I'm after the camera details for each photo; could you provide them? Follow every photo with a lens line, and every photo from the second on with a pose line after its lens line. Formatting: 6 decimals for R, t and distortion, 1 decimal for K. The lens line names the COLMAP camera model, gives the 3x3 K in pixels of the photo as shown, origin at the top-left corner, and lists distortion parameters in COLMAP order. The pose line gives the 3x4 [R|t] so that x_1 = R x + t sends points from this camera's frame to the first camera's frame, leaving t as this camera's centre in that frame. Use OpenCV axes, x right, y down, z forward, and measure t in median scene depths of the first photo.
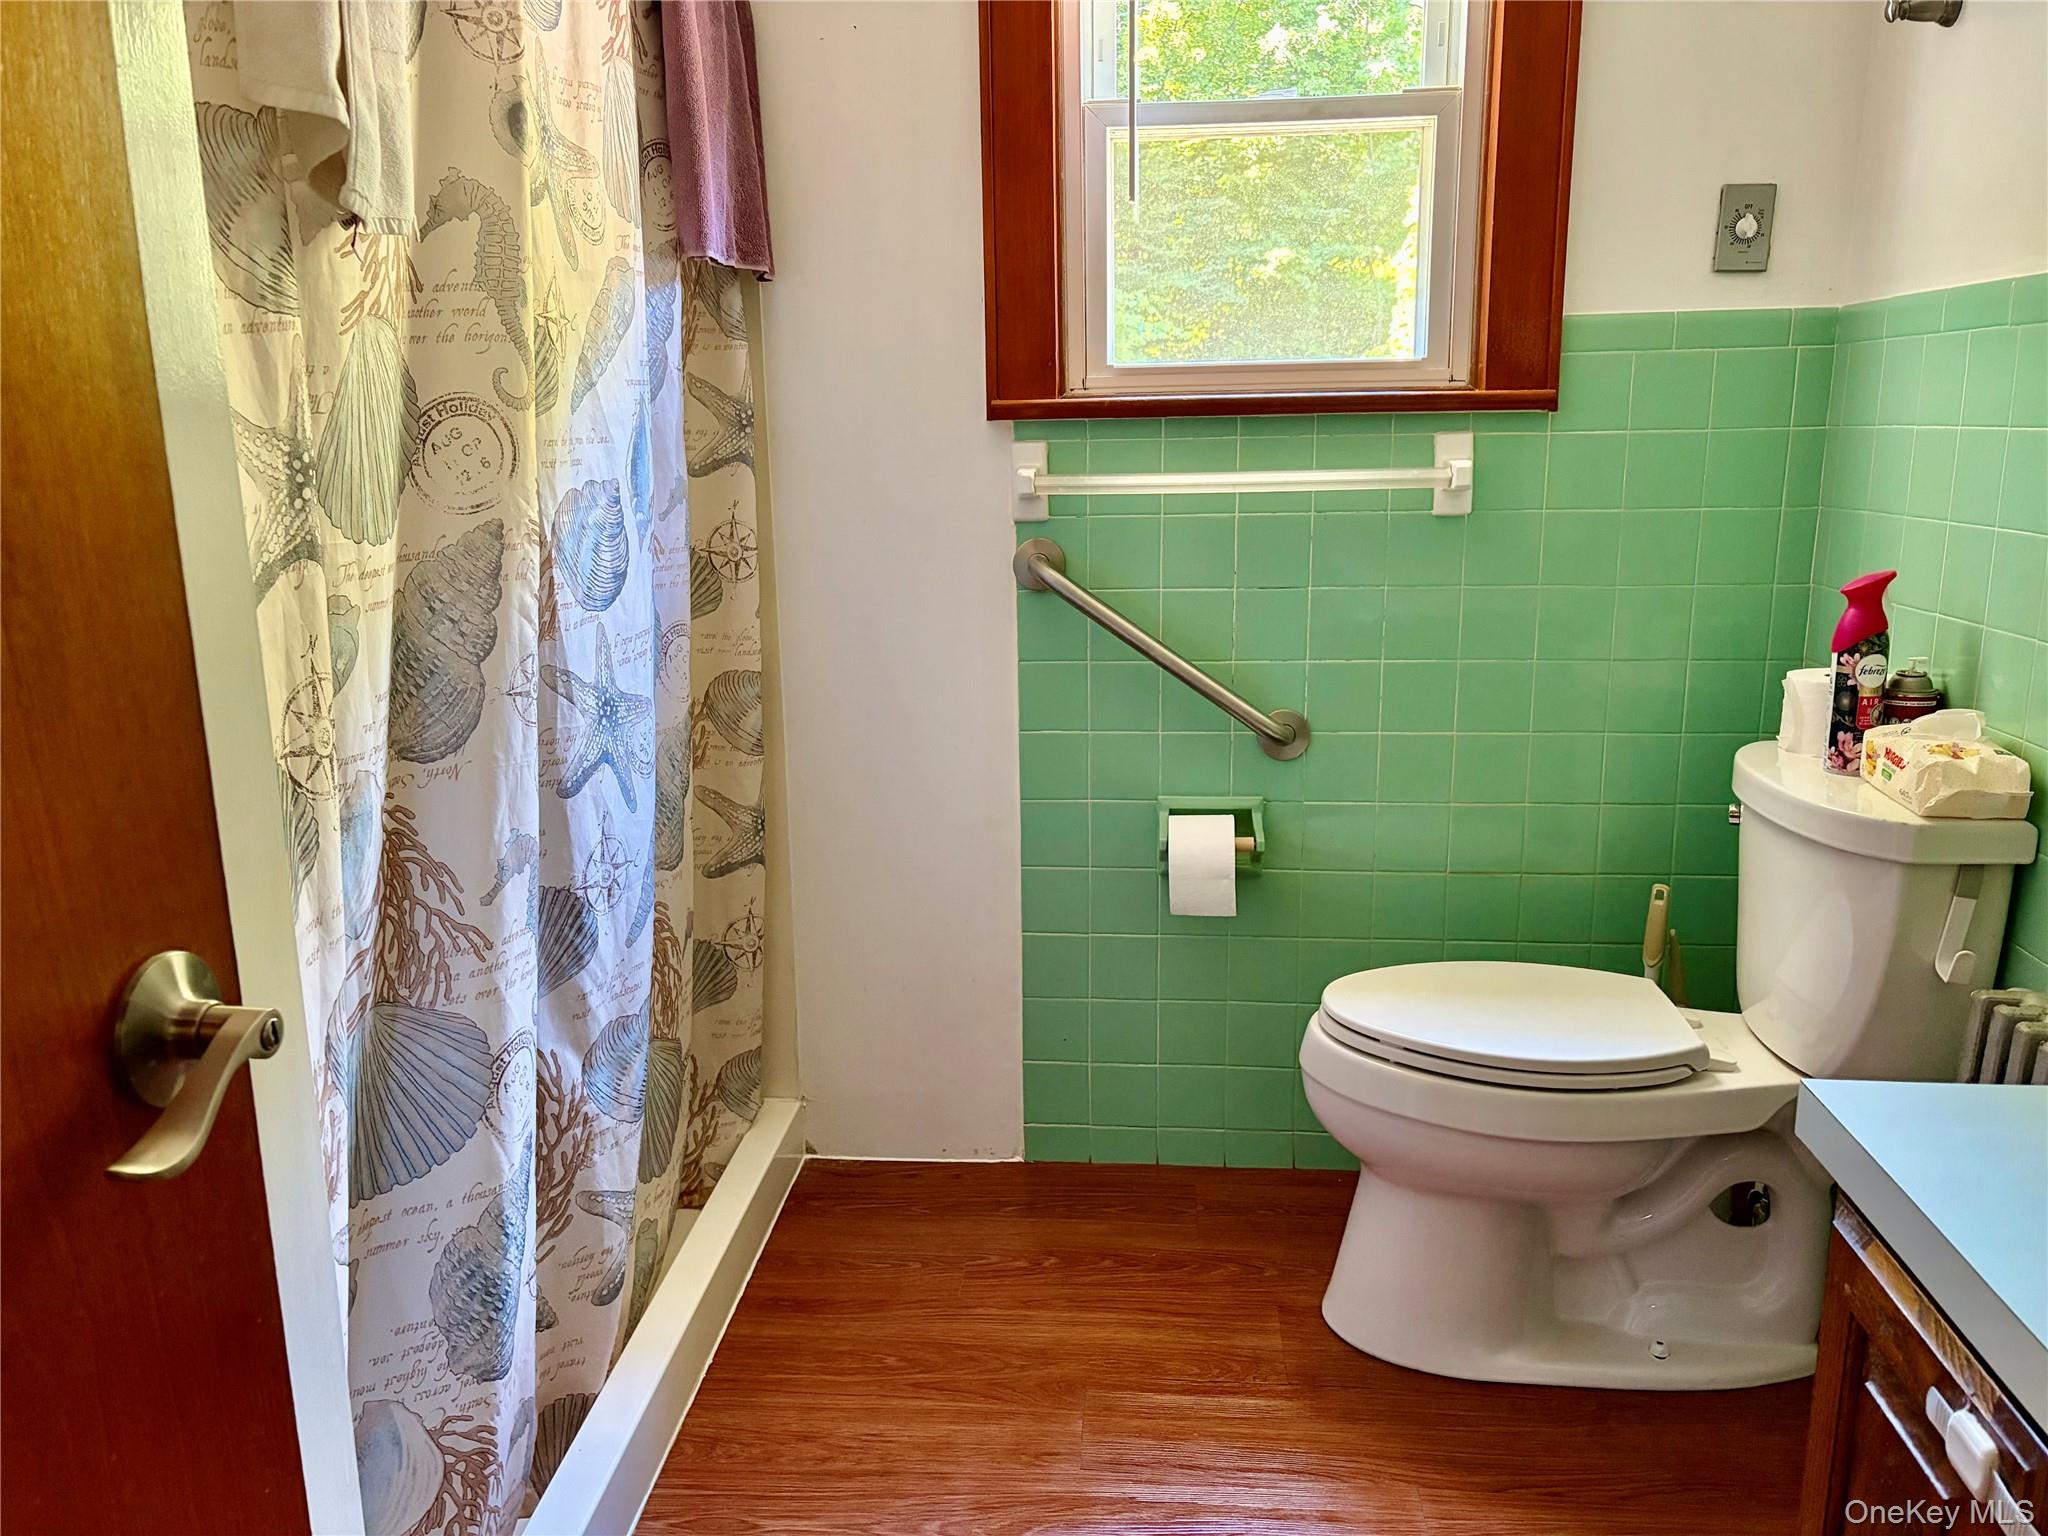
lens RADIAL K [[1552.9, 0, 1039.1], [0, 1552.9, 762.6], [0, 0, 1]] dist [0.027391, -0.023053]
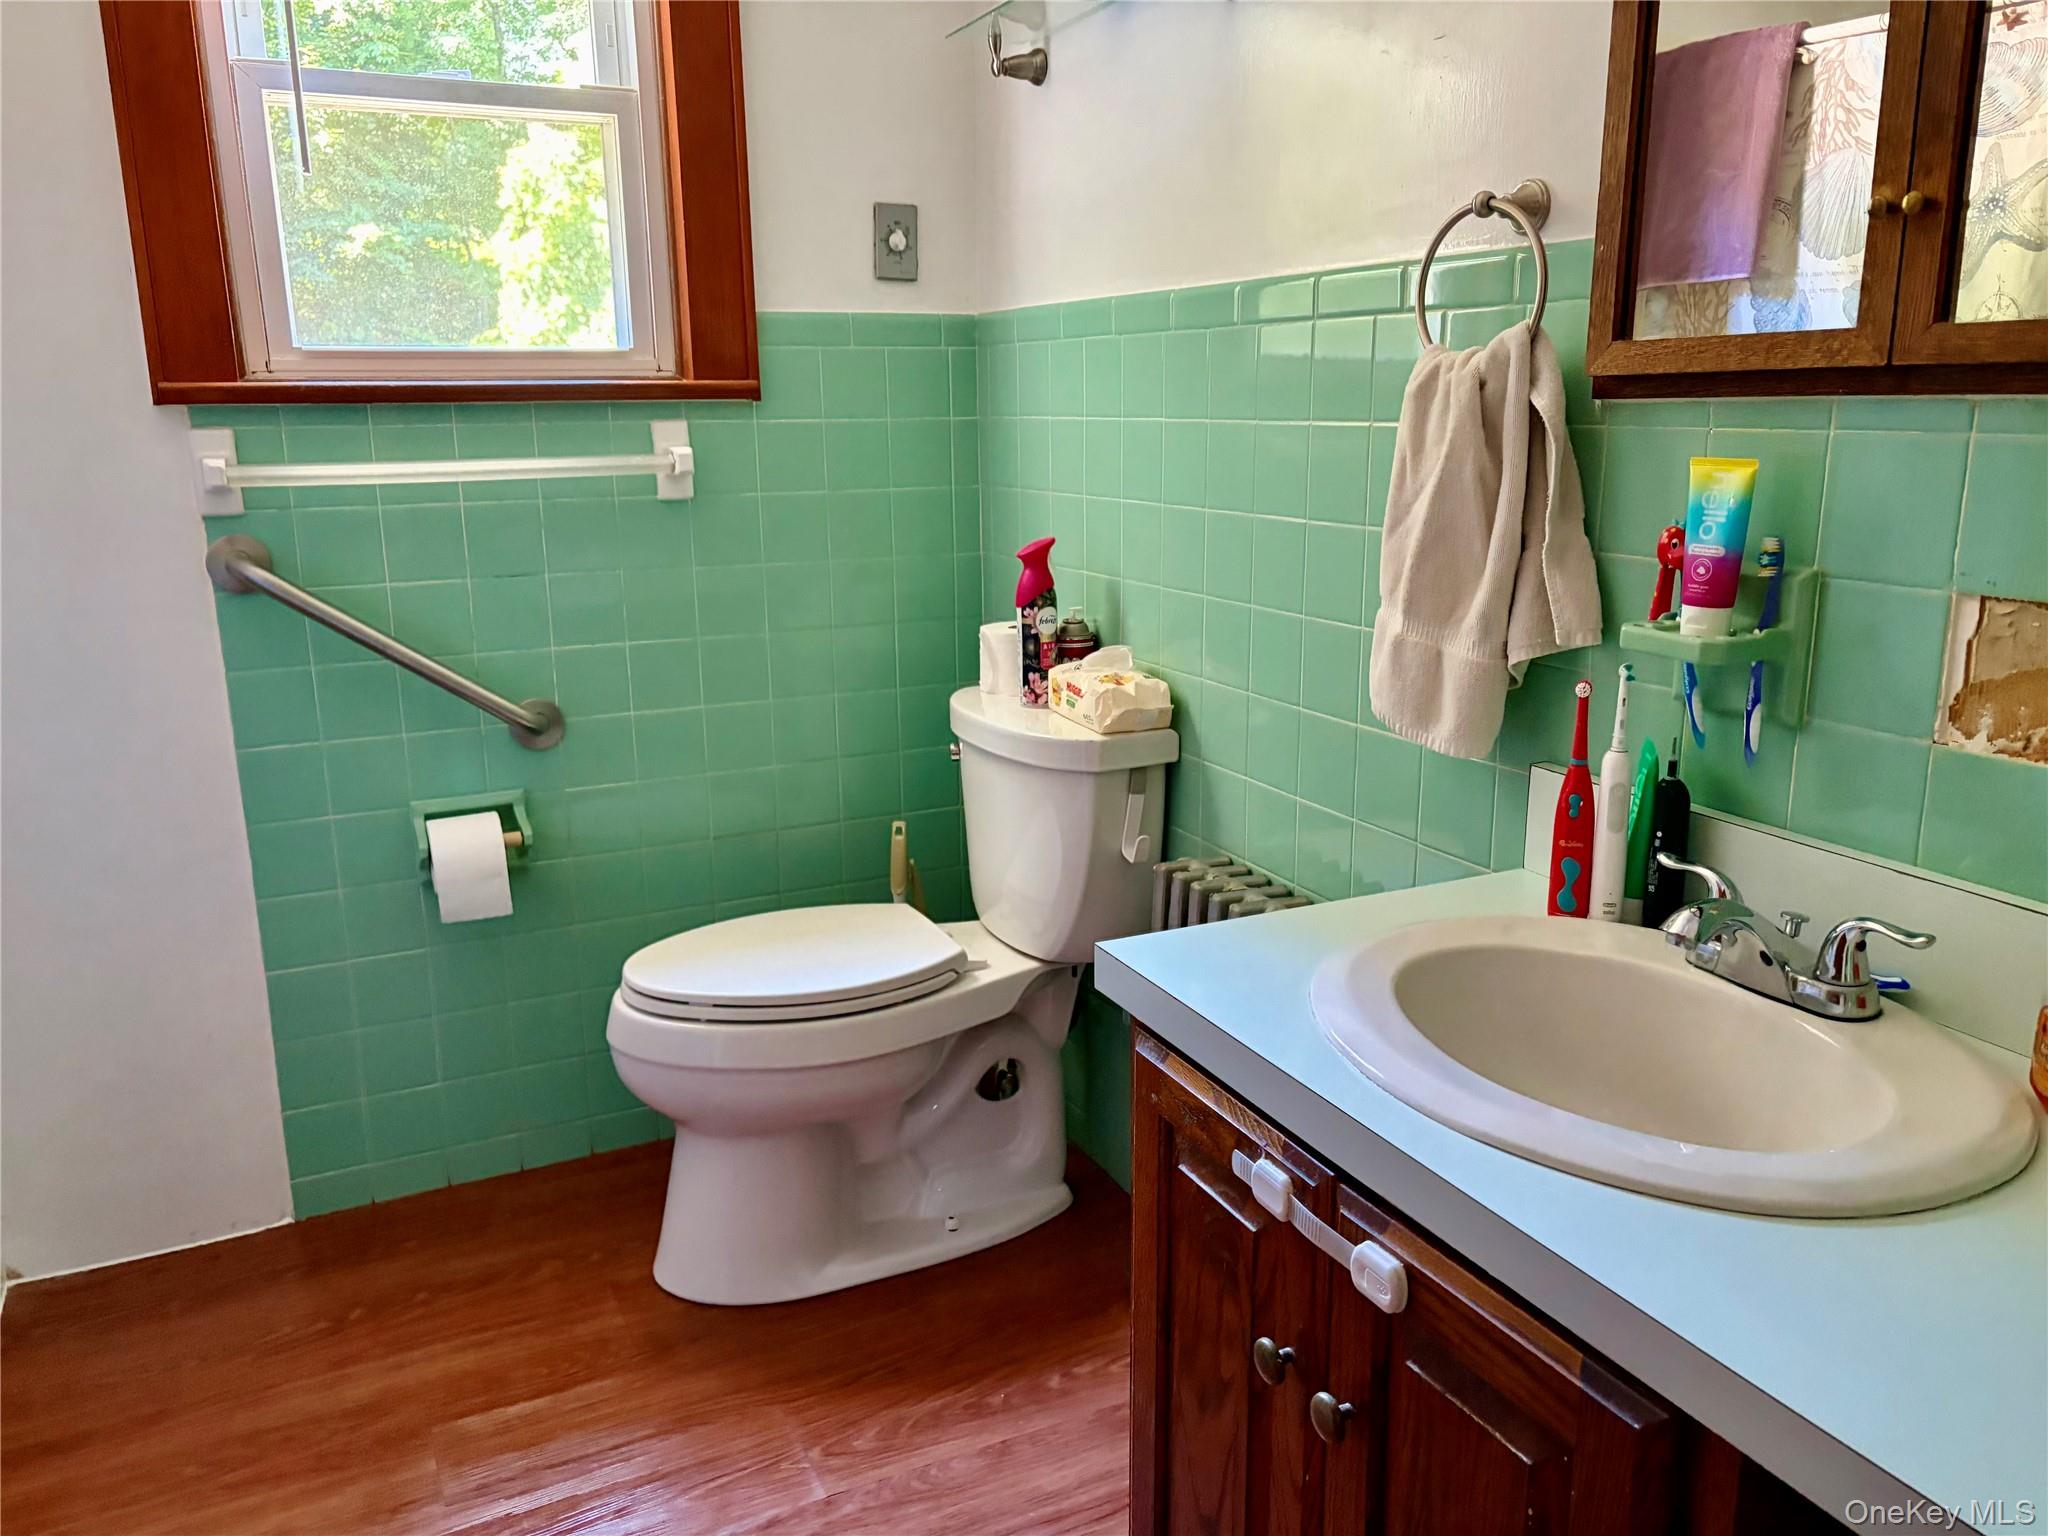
lens RADIAL K [[1559.7, 0, 1024.0], [0, 1559.7, 768.0], [0, 0, 1]] dist [0.098590, -0.195384]
pose [[0.843525, -0.115340, 0.524559, -0.119113], [0.111218, 0.993011, 0.039498, 0.004737], [-0.525448, 0.025022, 0.850457, -0.017664]]
